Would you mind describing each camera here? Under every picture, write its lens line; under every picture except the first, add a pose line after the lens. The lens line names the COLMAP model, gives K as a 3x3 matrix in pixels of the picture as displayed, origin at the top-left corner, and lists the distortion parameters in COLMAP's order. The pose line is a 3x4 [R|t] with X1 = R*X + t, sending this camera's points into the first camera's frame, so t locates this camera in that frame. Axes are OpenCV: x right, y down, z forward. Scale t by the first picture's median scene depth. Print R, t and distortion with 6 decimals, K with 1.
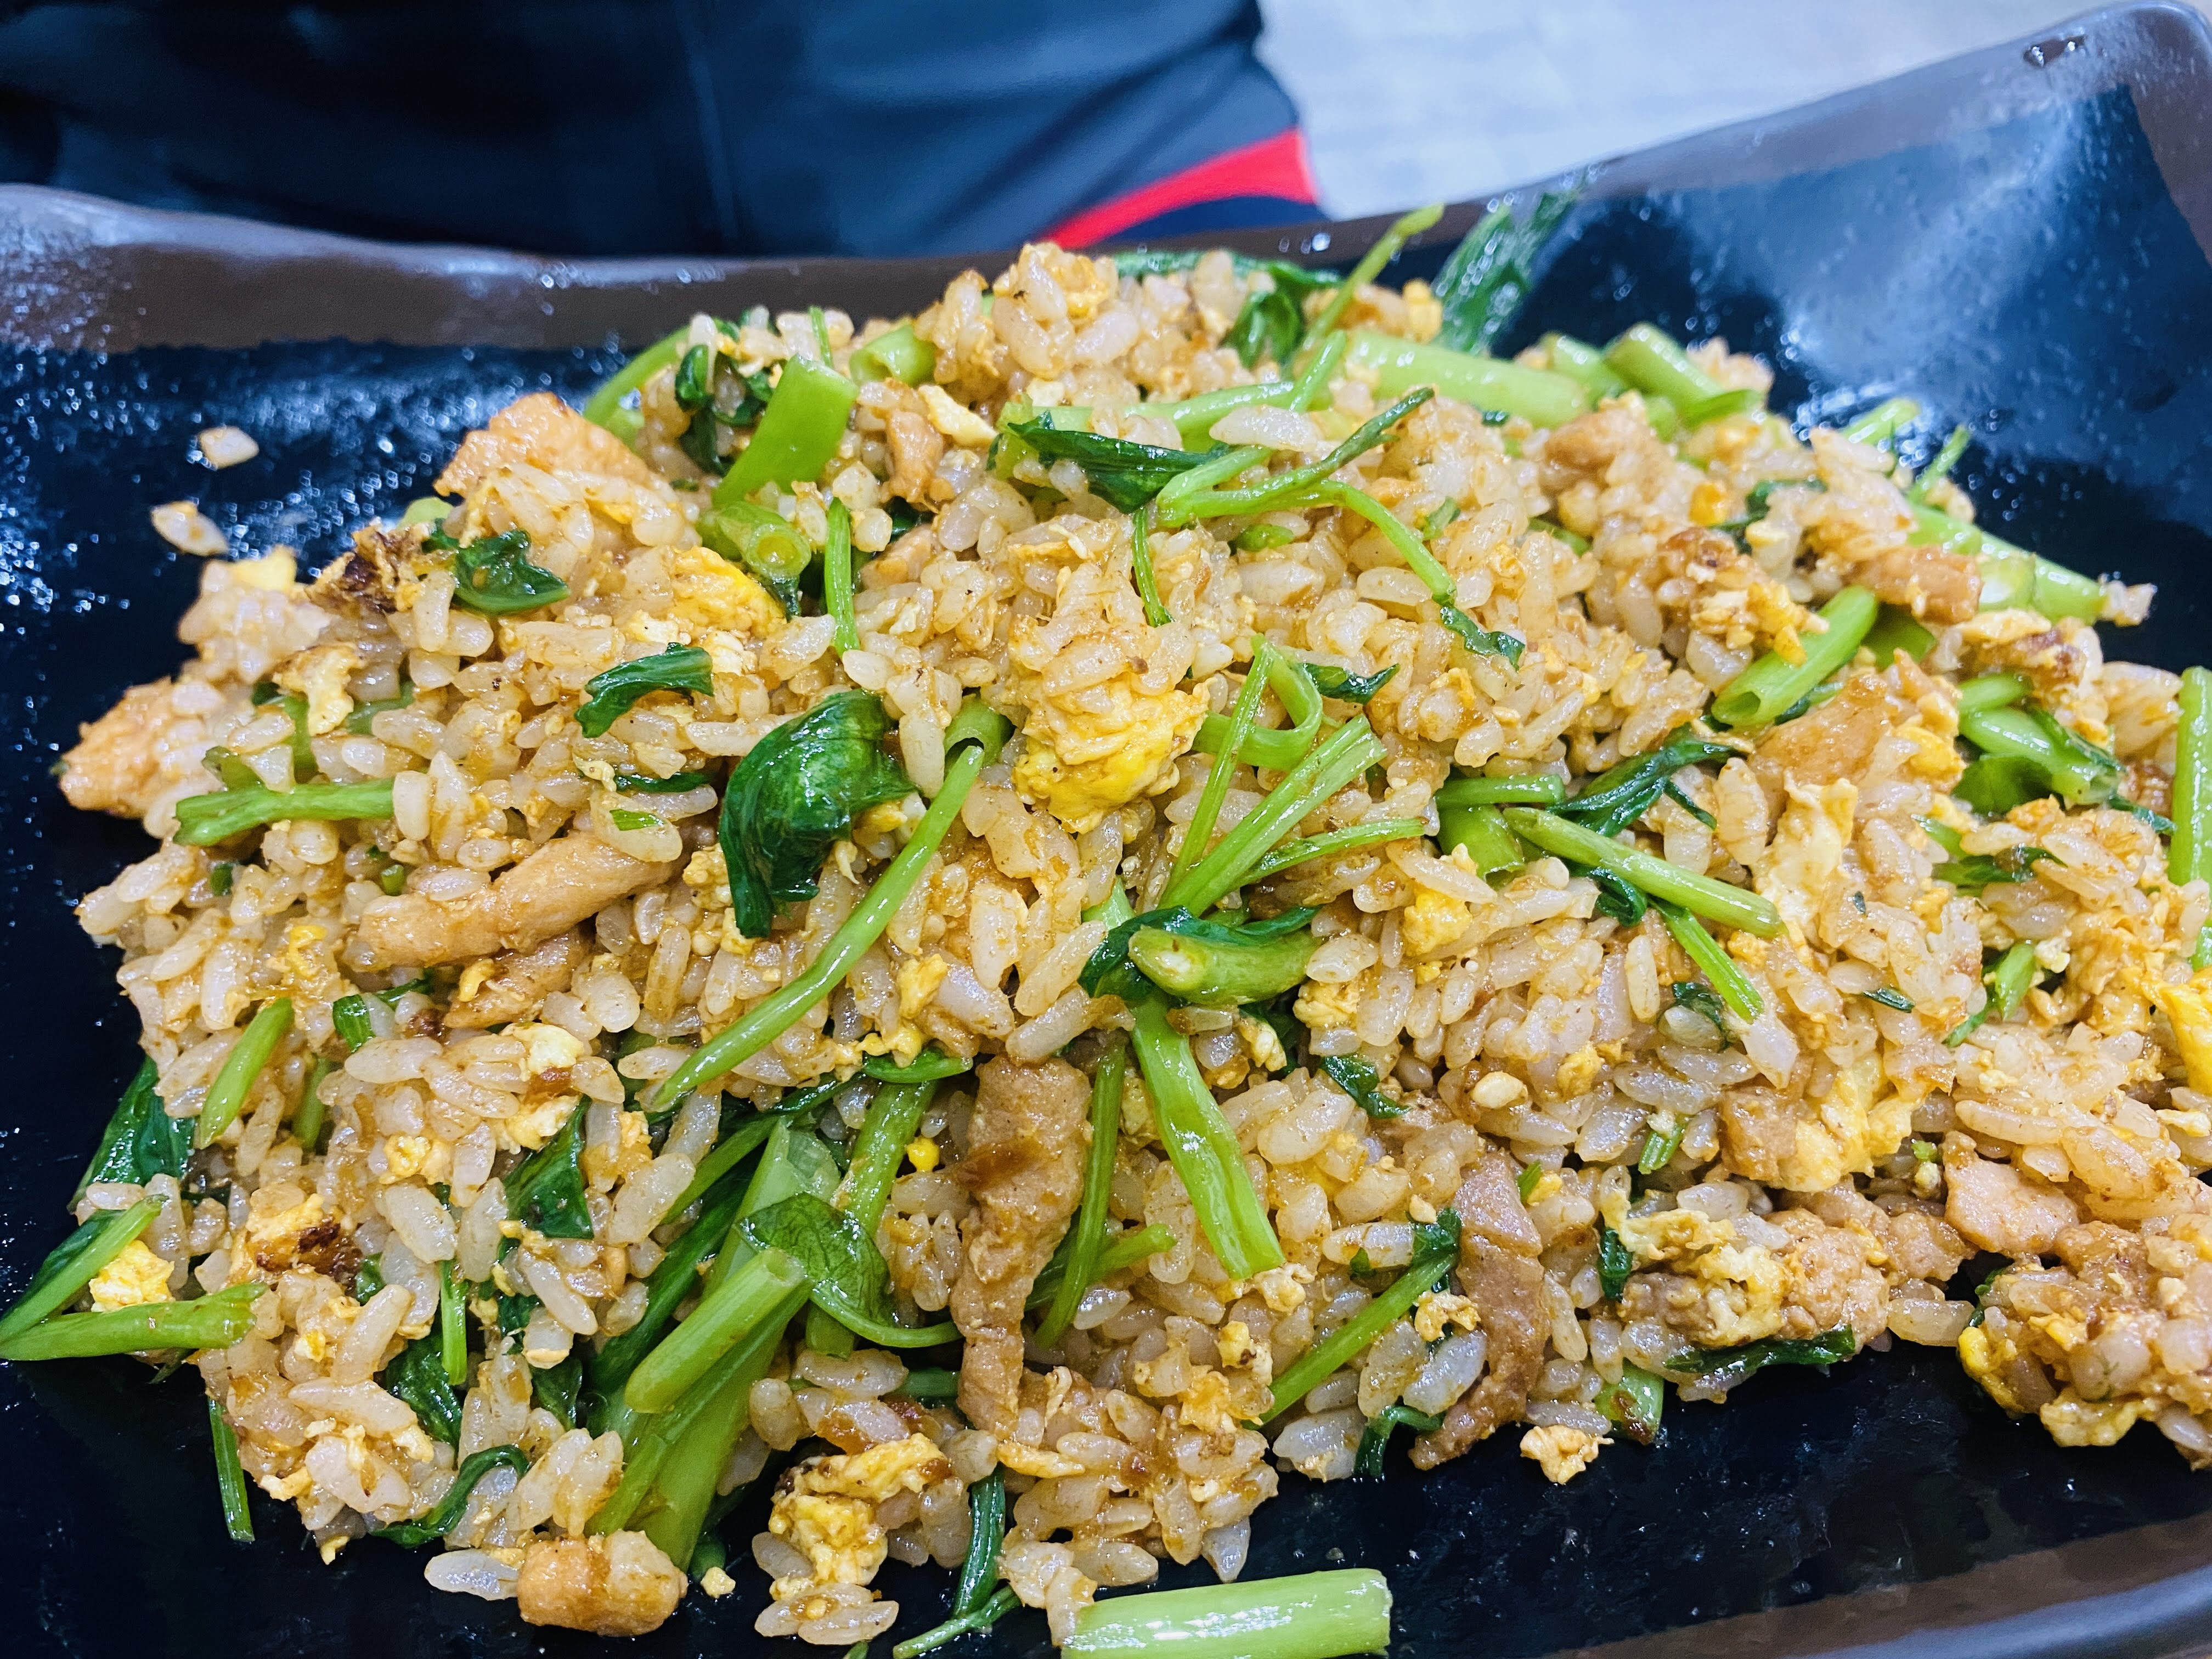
lens RADIAL K [[1689.7, 0, 1106.0], [0, 1689.7, 829.5], [0, 0, 1]] dist [0.006298, 0.005962]
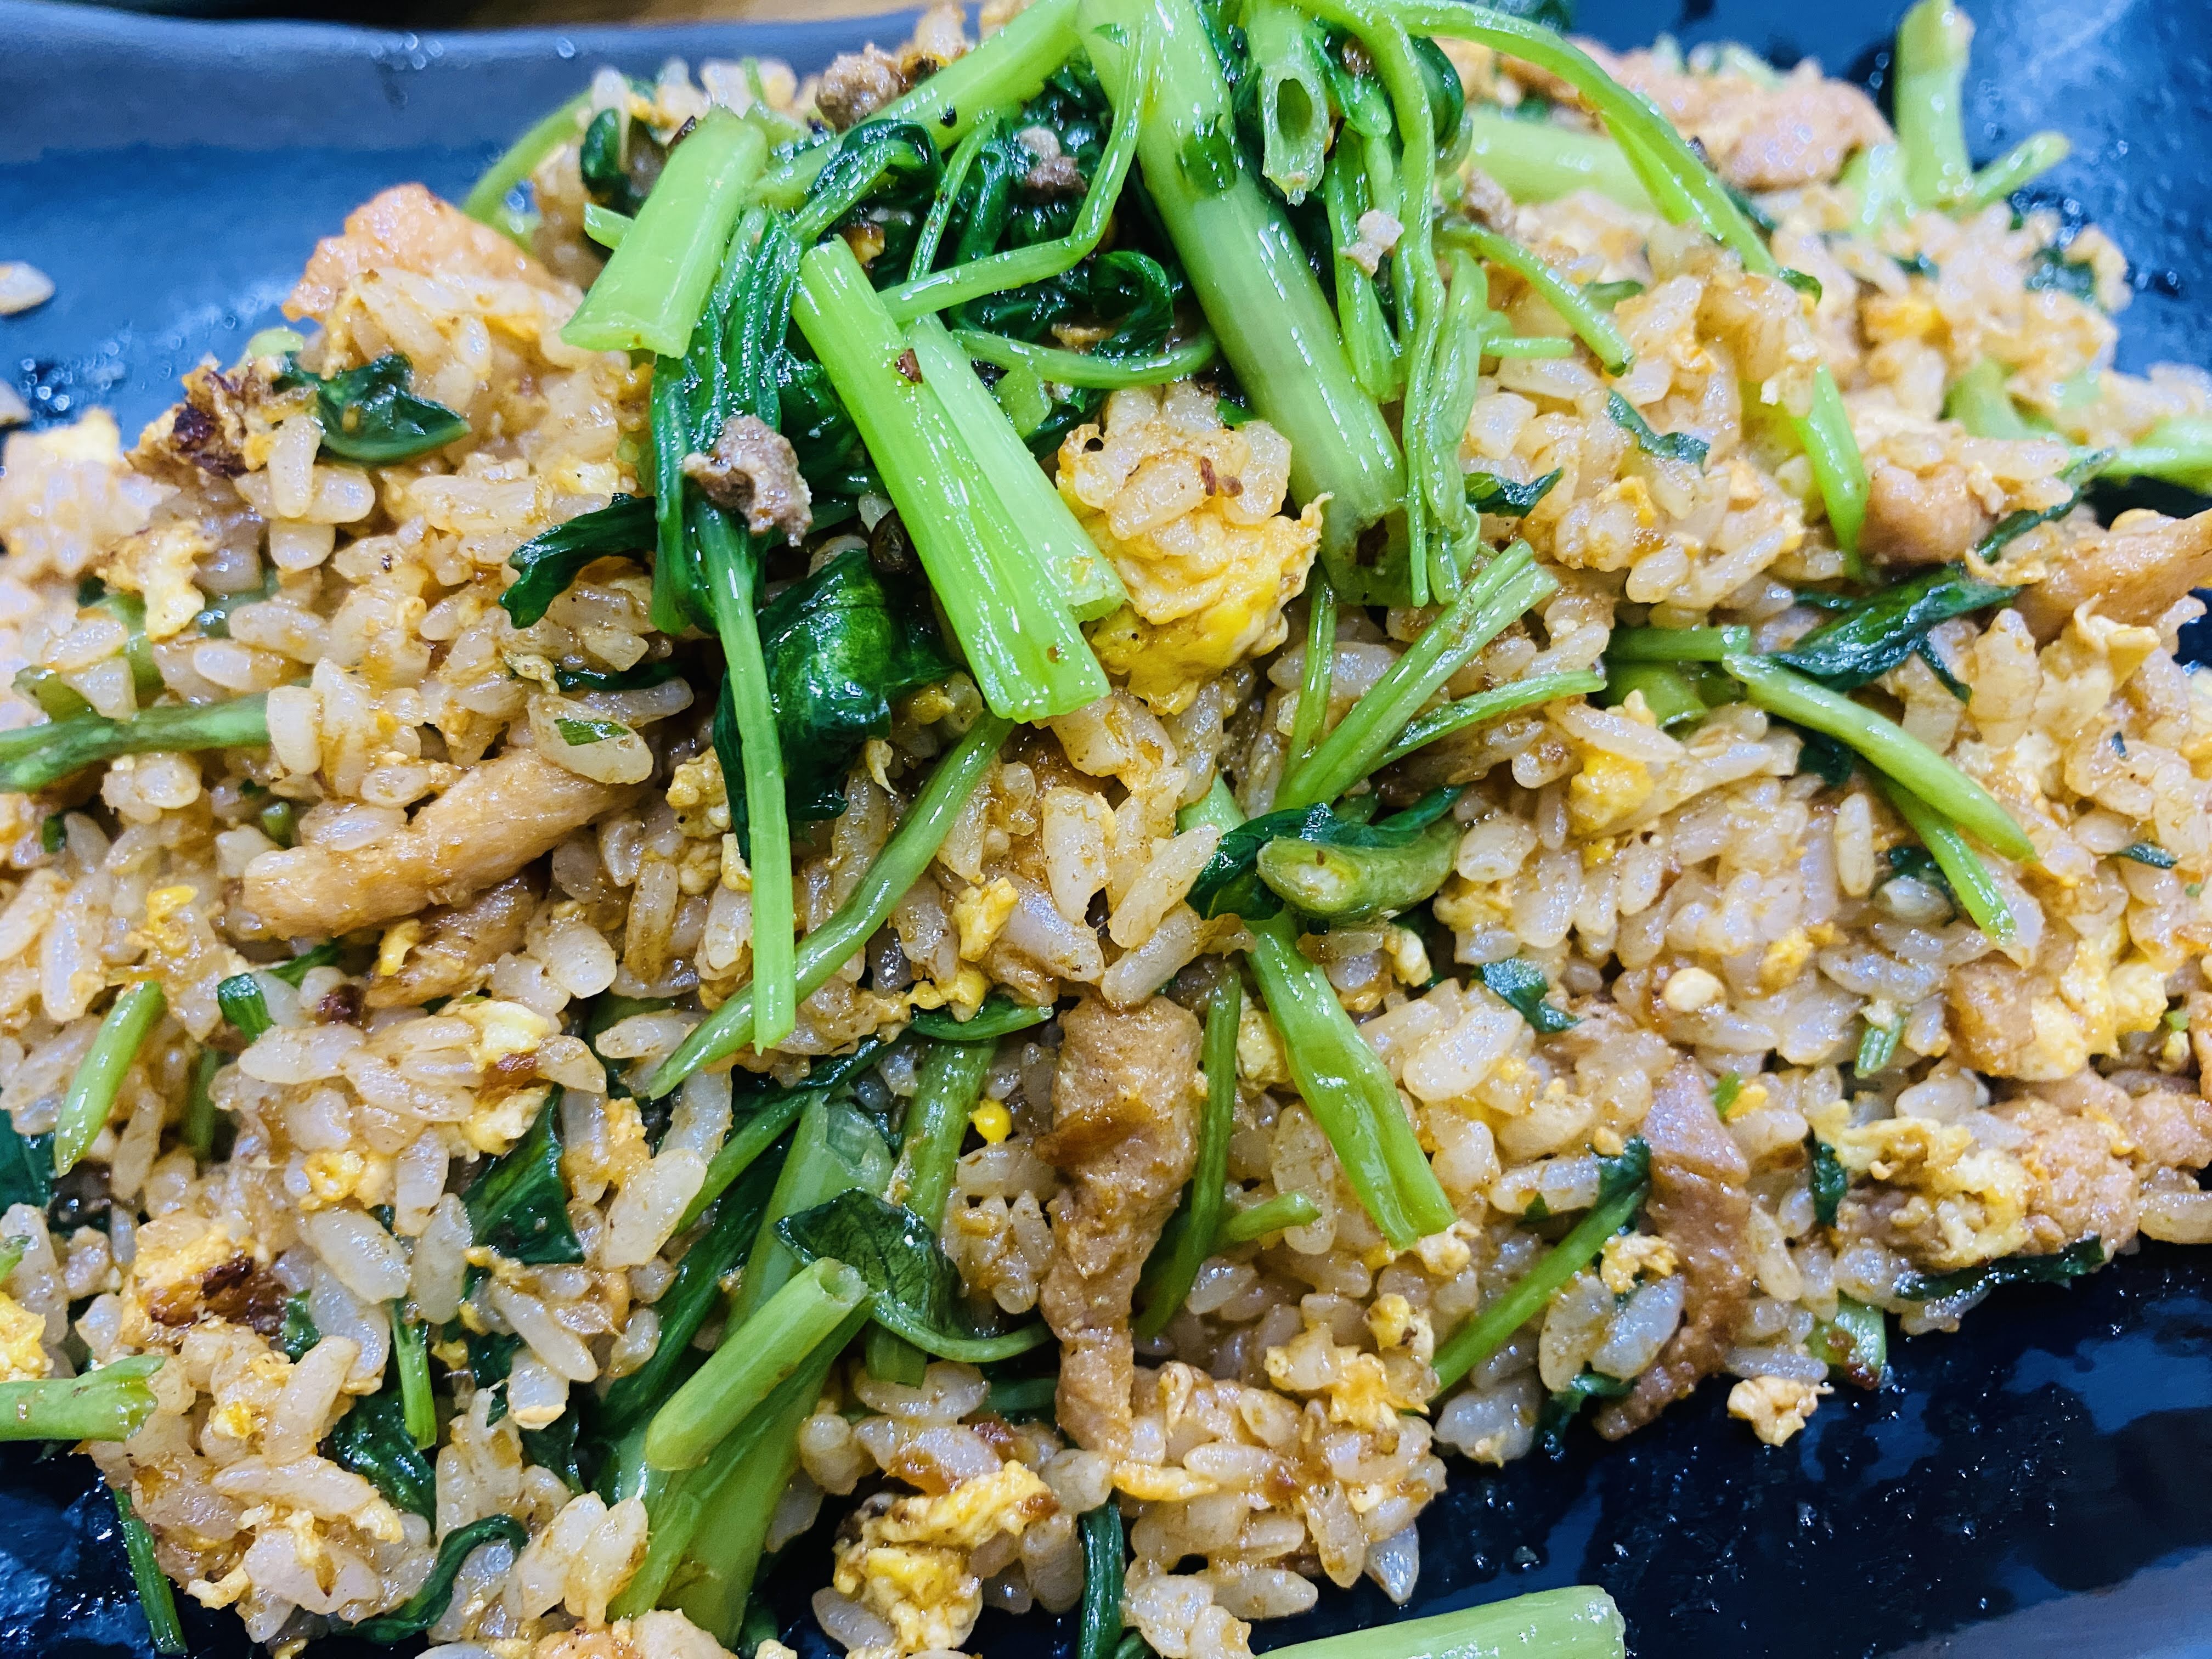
lens RADIAL K [[1670.5, 0, 1107.2], [0, 1670.5, 788.0], [0, 0, 1]] dist [-0.000194, -0.006268]
pose [[0.995849, -0.066612, 0.062026, -0.092446], [0.061404, 0.994706, 0.082393, -0.026825], [-0.067186, -0.078243, 0.994668, 0.222647]]
